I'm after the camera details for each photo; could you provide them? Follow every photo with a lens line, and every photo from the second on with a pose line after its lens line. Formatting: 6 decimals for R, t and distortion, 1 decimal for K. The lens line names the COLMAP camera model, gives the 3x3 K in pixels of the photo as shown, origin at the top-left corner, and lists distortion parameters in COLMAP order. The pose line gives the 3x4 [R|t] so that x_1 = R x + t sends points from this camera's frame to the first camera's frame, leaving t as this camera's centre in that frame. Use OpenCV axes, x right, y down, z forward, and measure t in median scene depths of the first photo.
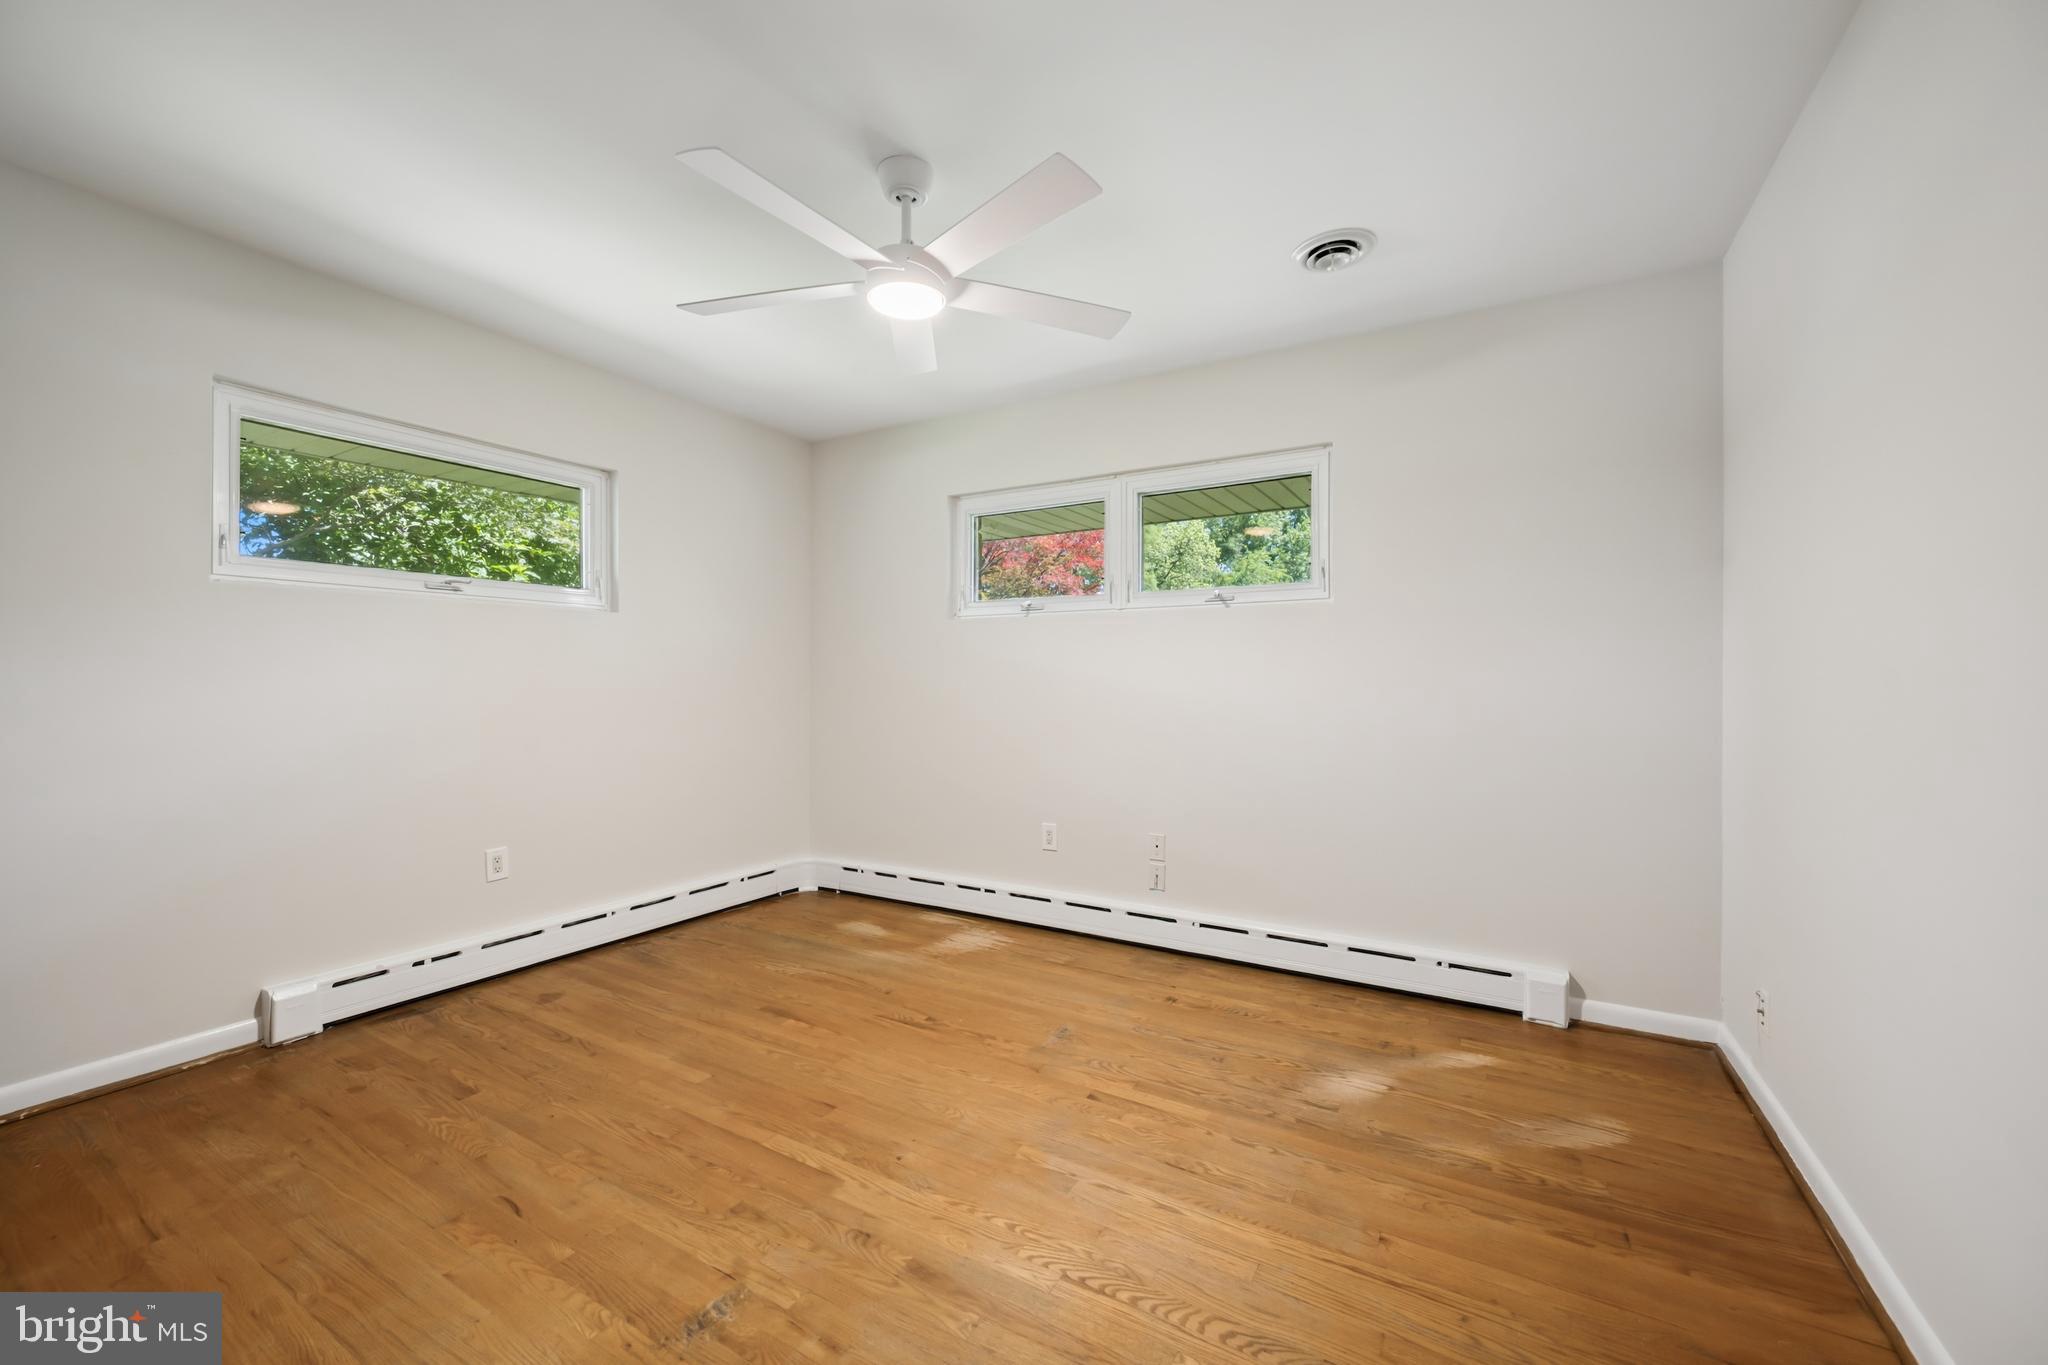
lens RADIAL K [[802.1, 0, 1022.4], [0, 802.1, 679.2], [0, 0, 1]] dist [-0.001651, -0.000169]
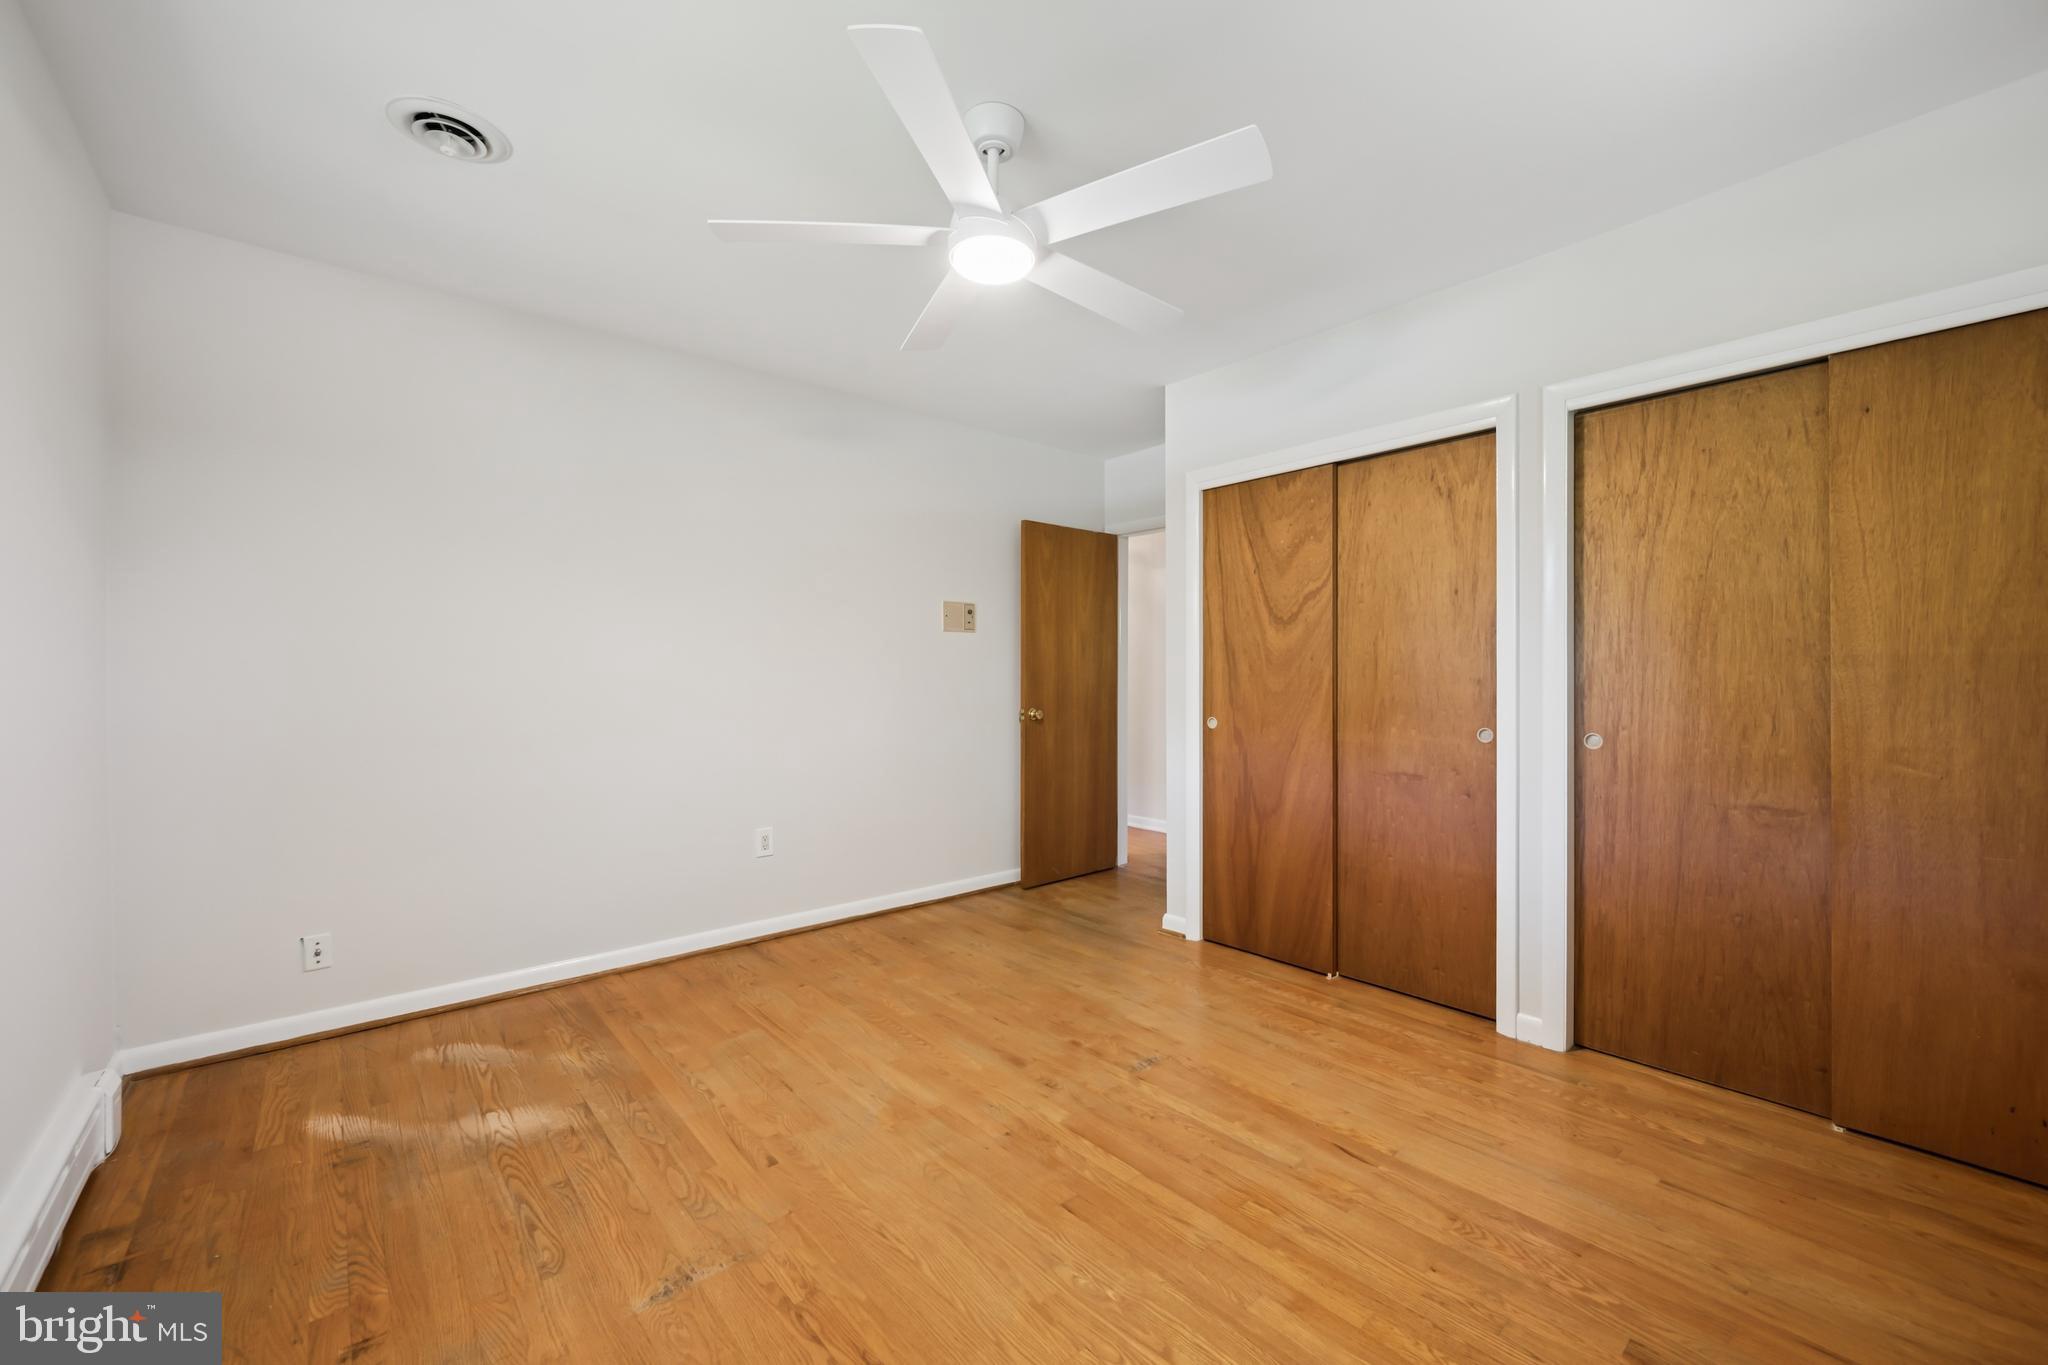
lens RADIAL K [[802.1, 0, 1022.4], [0, 802.1, 679.2], [0, 0, 1]] dist [-0.001651, -0.000169]
pose [[-0.948068, -0.002124, 0.318060, -0.422995], [-0.003475, 0.999987, -0.003679, 0.006547], [-0.318048, -0.004593, -0.948064, 1.669468]]
